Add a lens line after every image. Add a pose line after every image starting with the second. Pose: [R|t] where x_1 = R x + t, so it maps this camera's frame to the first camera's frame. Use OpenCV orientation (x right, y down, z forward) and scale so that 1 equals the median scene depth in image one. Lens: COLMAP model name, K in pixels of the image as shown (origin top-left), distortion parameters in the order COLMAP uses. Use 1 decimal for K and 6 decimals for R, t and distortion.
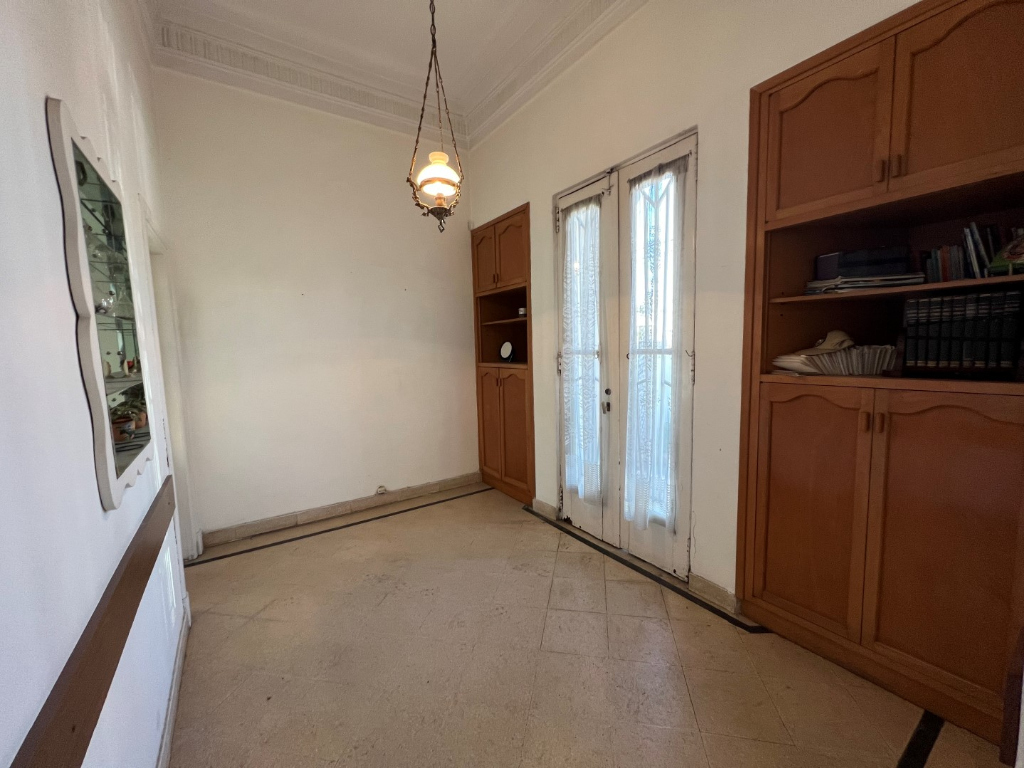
lens RADIAL K [[408.5, 0, 514.2], [0, 408.5, 382.6], [0, 0, 1]] dist [0.001732, -0.000283]
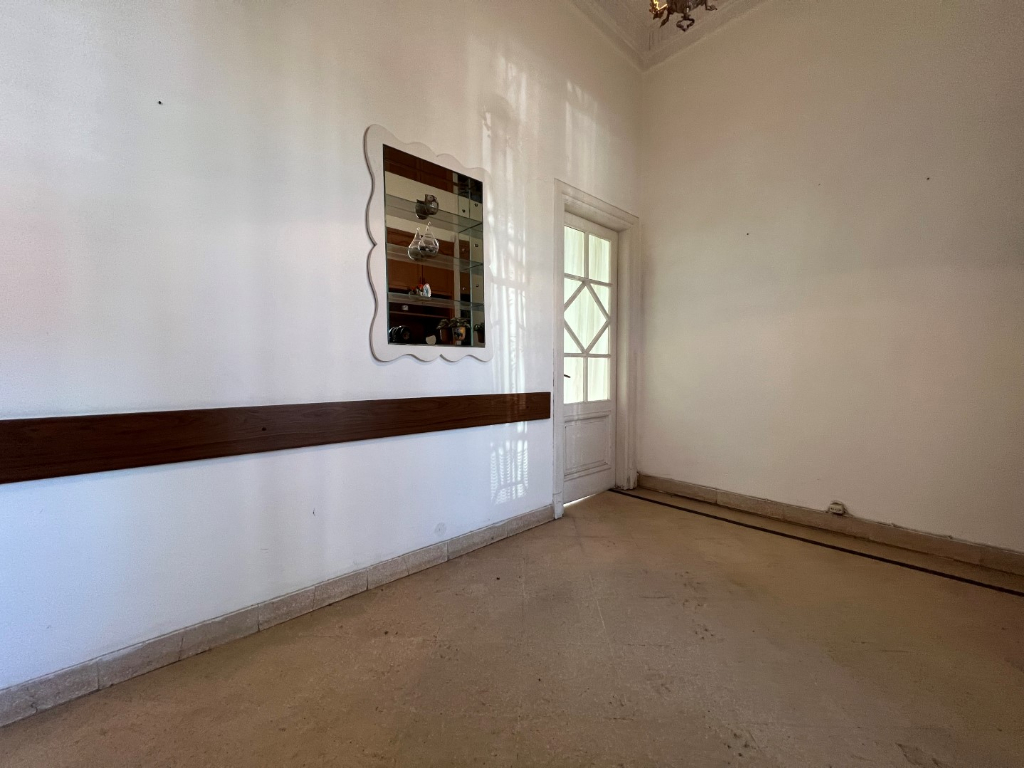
lens RADIAL K [[408.5, 0, 512.2], [0, 408.5, 381.4], [0, 0, 1]] dist [0.001732, -0.000283]
pose [[0.162417, 0.065320, -0.984558, 0.237588], [-0.093022, 0.994376, 0.050626, 0.082915], [0.982328, 0.083363, 0.167580, 0.395948]]
